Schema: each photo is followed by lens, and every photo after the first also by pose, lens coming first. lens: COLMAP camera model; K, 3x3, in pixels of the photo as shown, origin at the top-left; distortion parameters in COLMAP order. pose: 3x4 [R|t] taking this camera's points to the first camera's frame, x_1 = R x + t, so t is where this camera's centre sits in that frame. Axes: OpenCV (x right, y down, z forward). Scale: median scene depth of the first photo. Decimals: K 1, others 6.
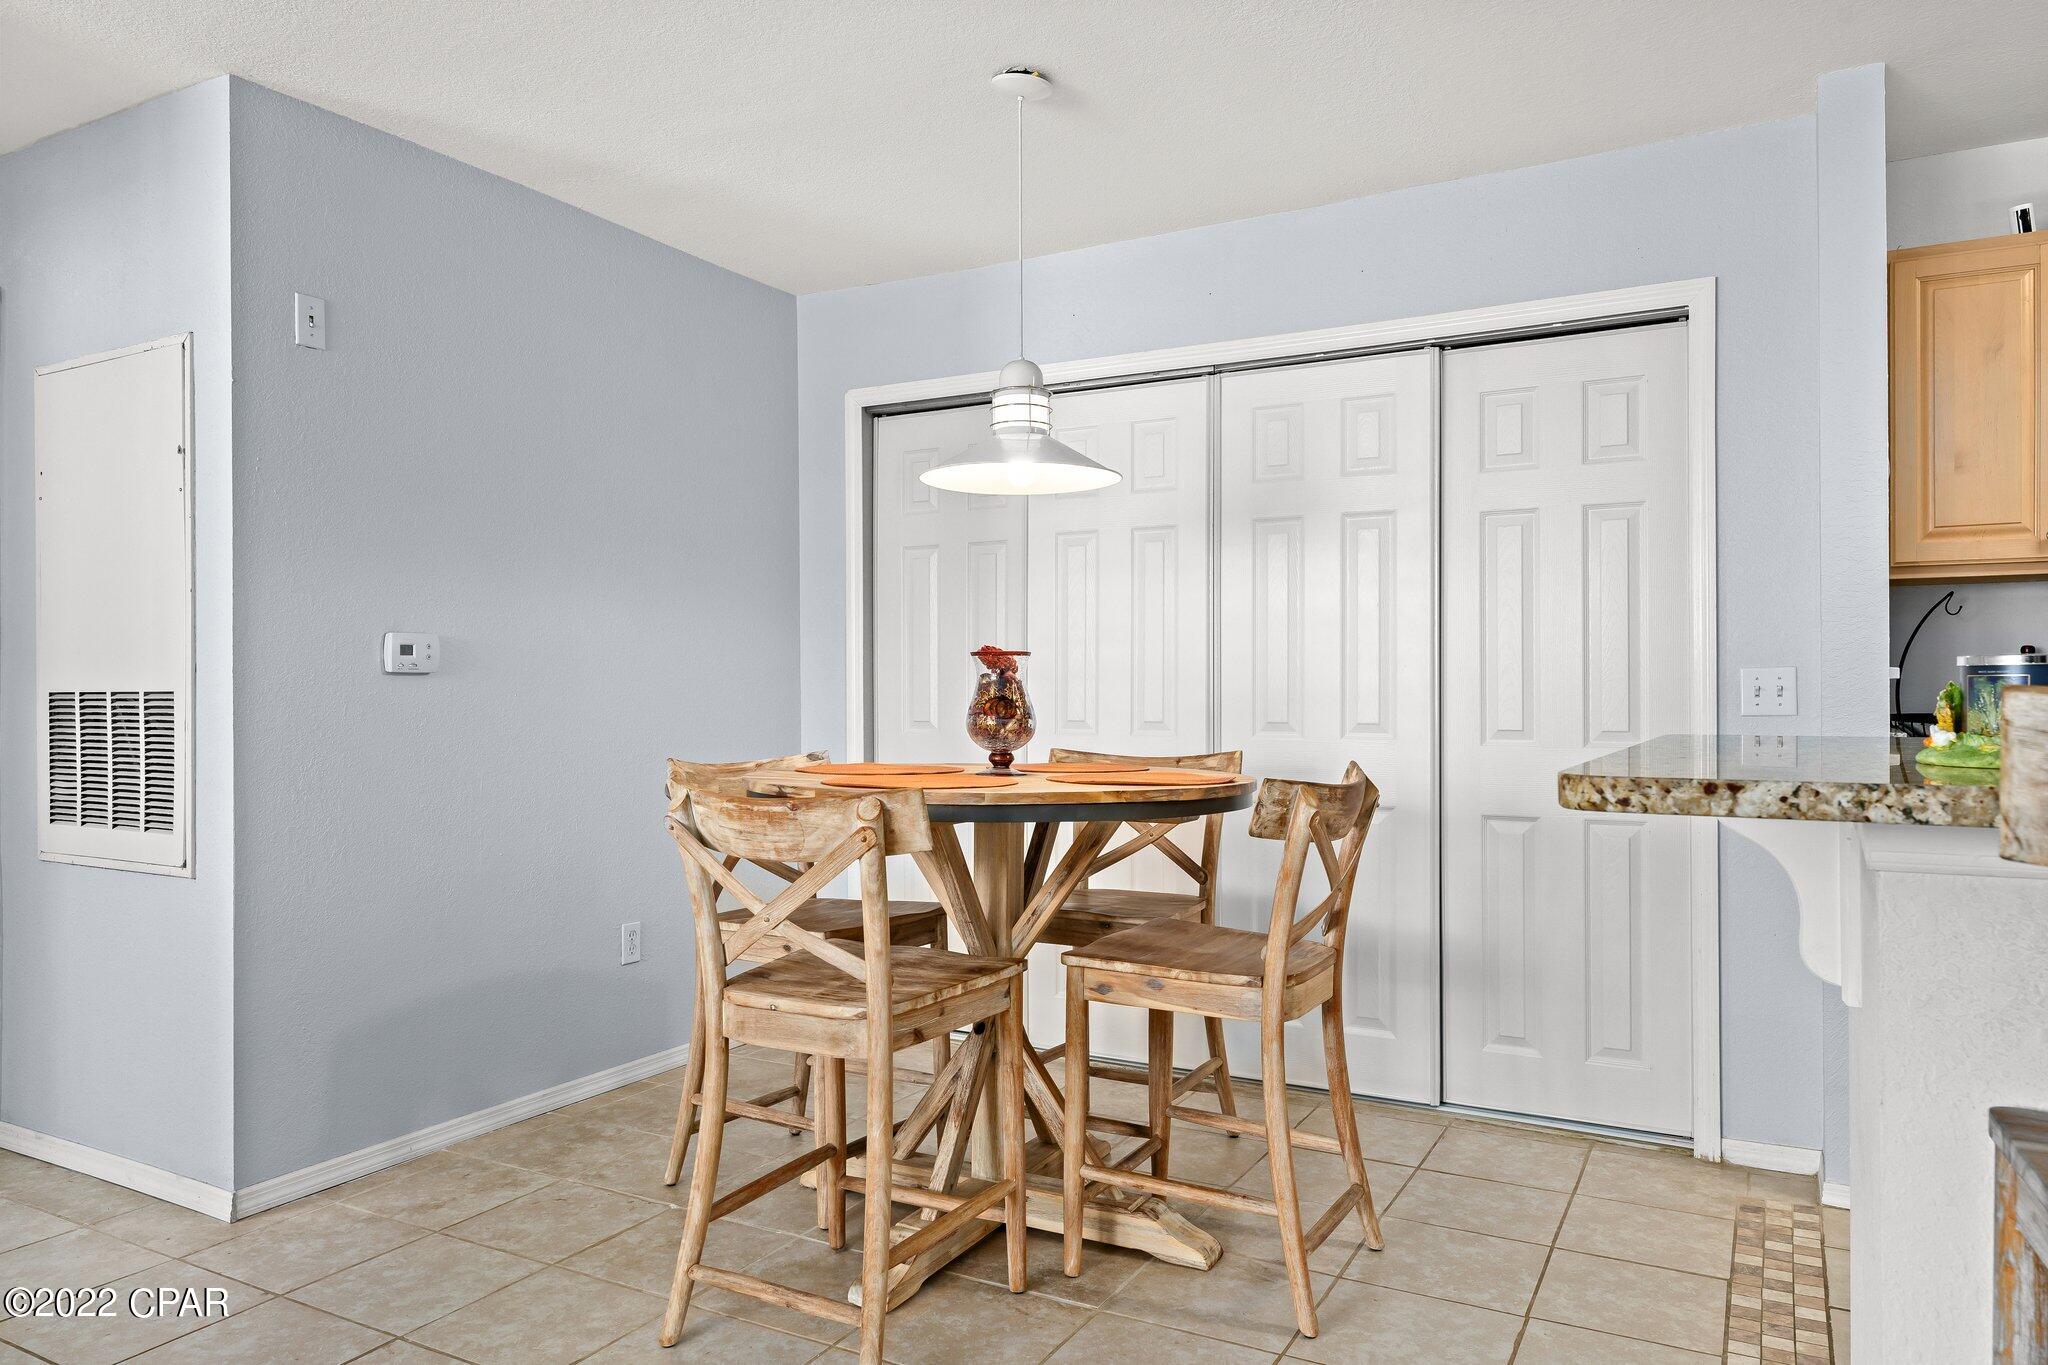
lens RADIAL K [[1354.6, 0, 1013.0], [0, 1354.6, 687.1], [0, 0, 1]] dist [0.000894, -0.001702]
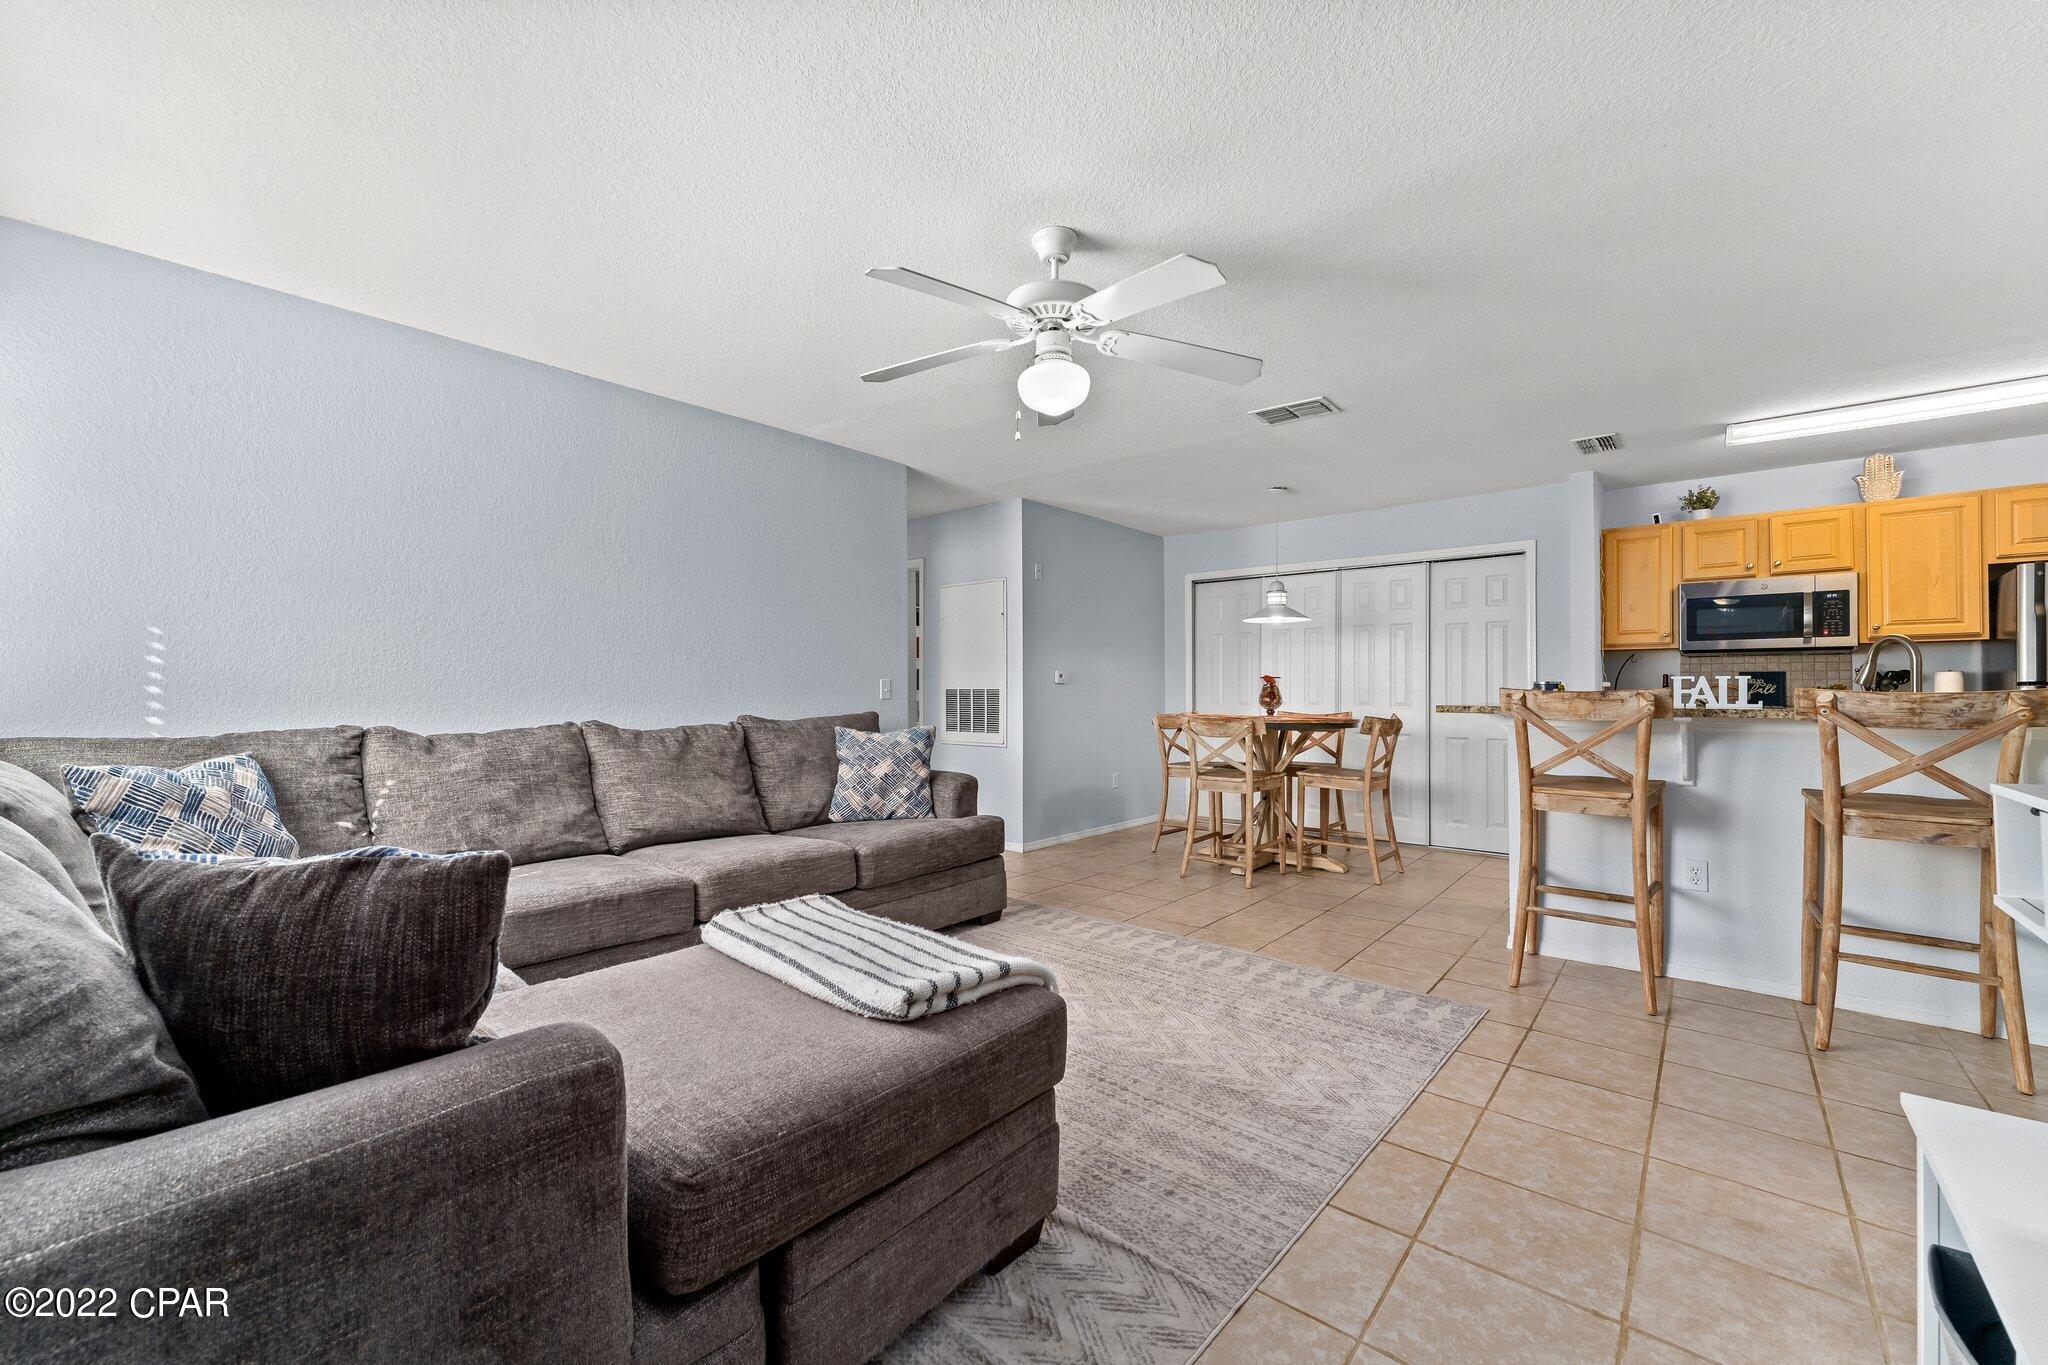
lens RADIAL K [[824.3, 0, 1011.8], [0, 824.3, 685.7], [0, 0, 1]] dist [0.001526, 0.000132]
pose [[0.981292, 0.002091, -0.192513, -0.223158], [-0.003088, 0.999983, -0.004877, 0.004181], [0.192500, 0.005381, 0.981282, -0.936663]]
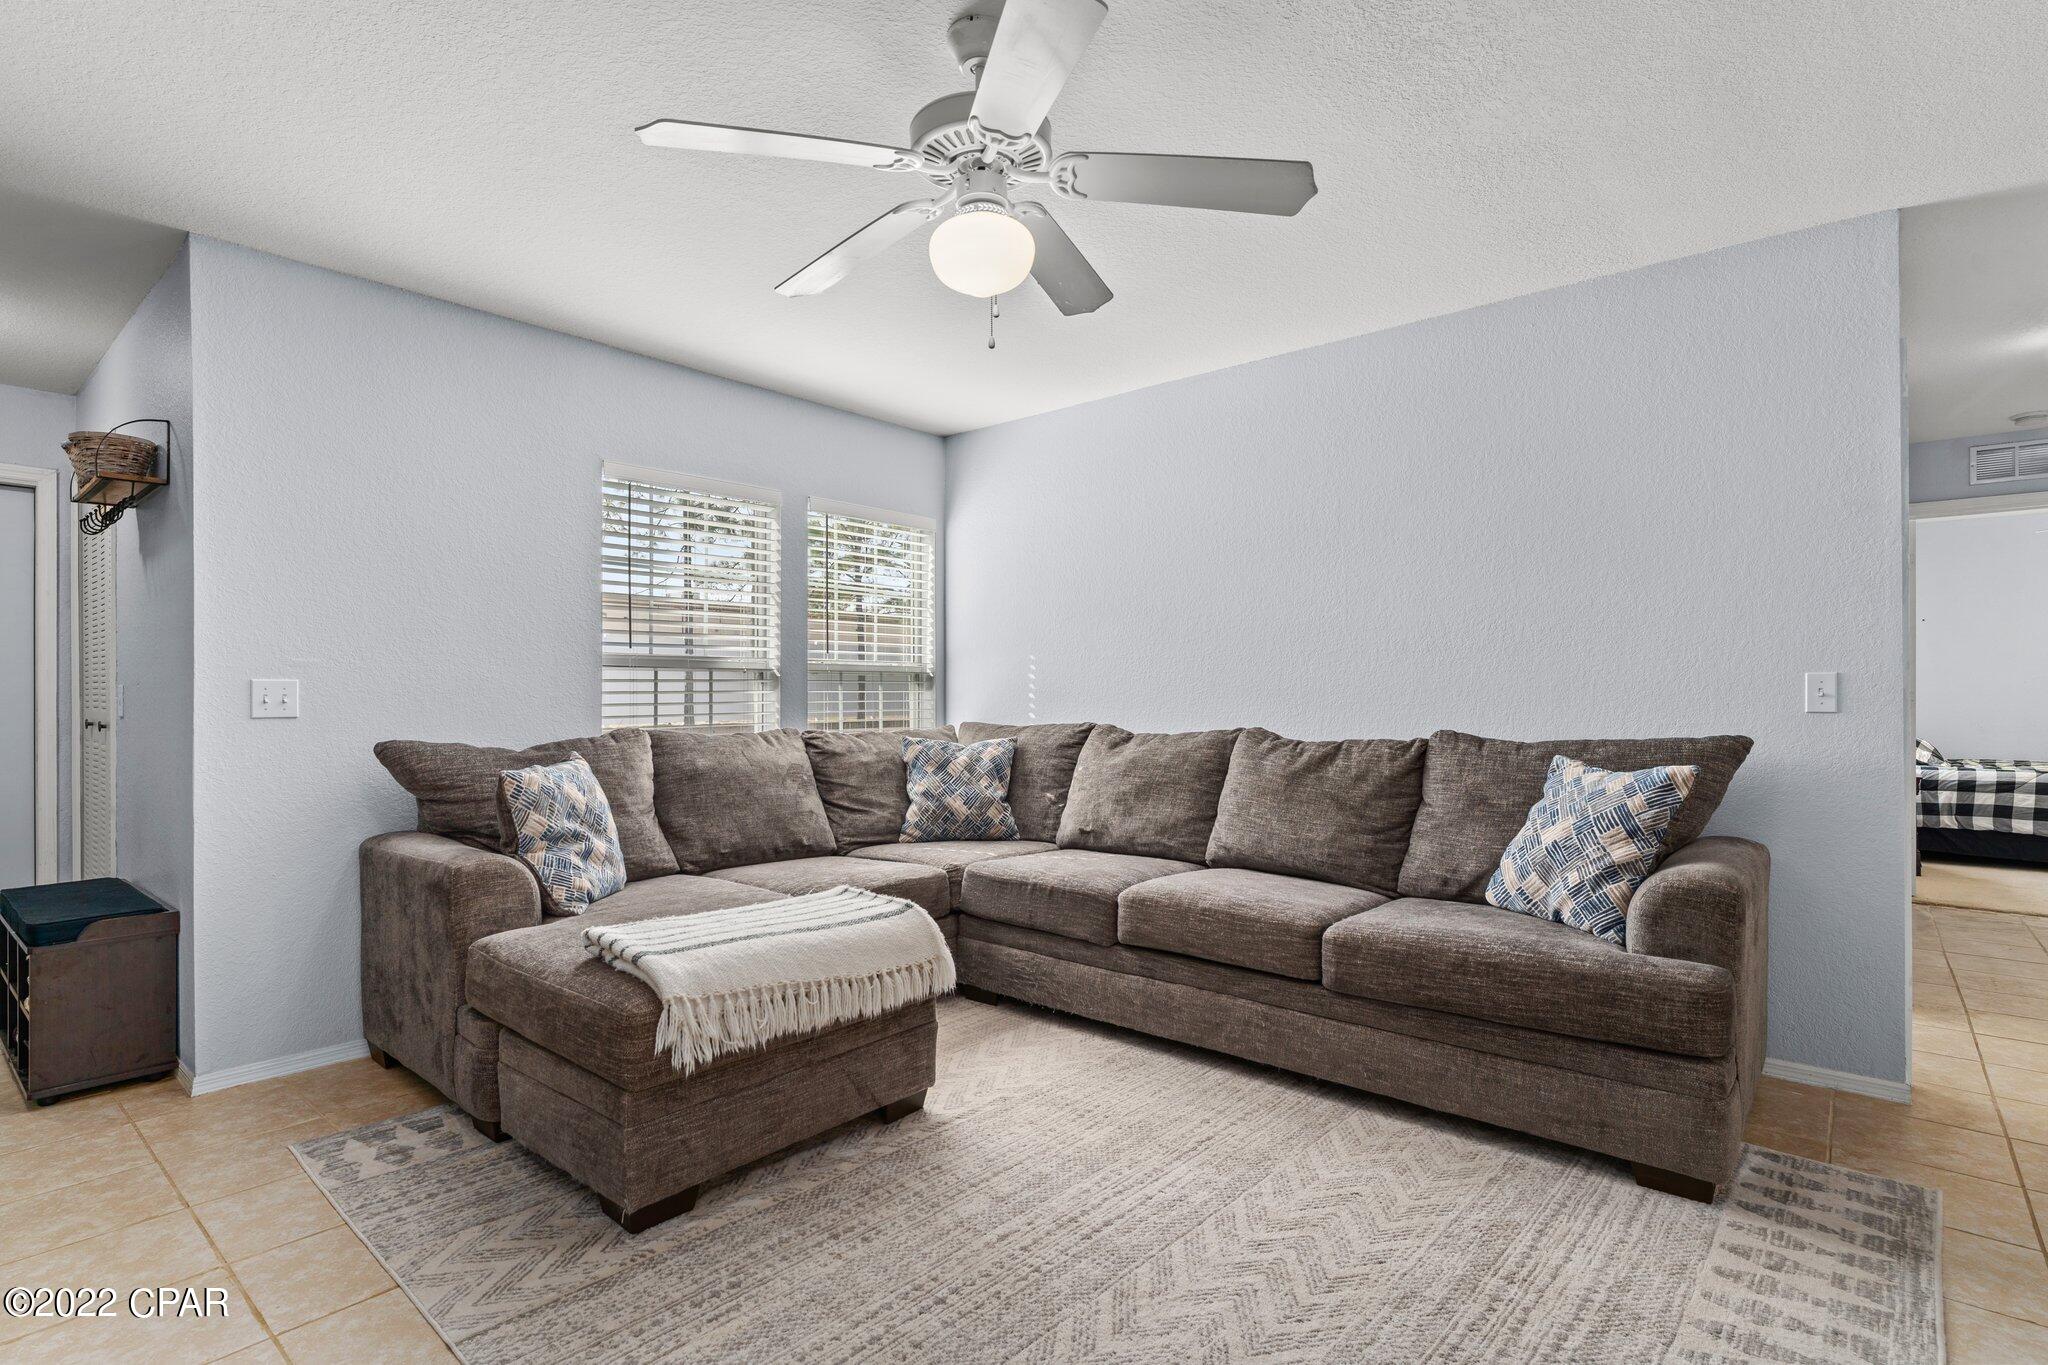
lens RADIAL K [[991.3, 0, 1018.0], [0, 991.3, 694.6], [0, 0, 1]] dist [-0.001966, -0.000618]
pose [[-0.194963, 0.003388, -0.980805, 0.326288], [0.002219, 0.999993, 0.003013, 0.000665], [0.980808, -0.001589, -0.194969, 0.044411]]
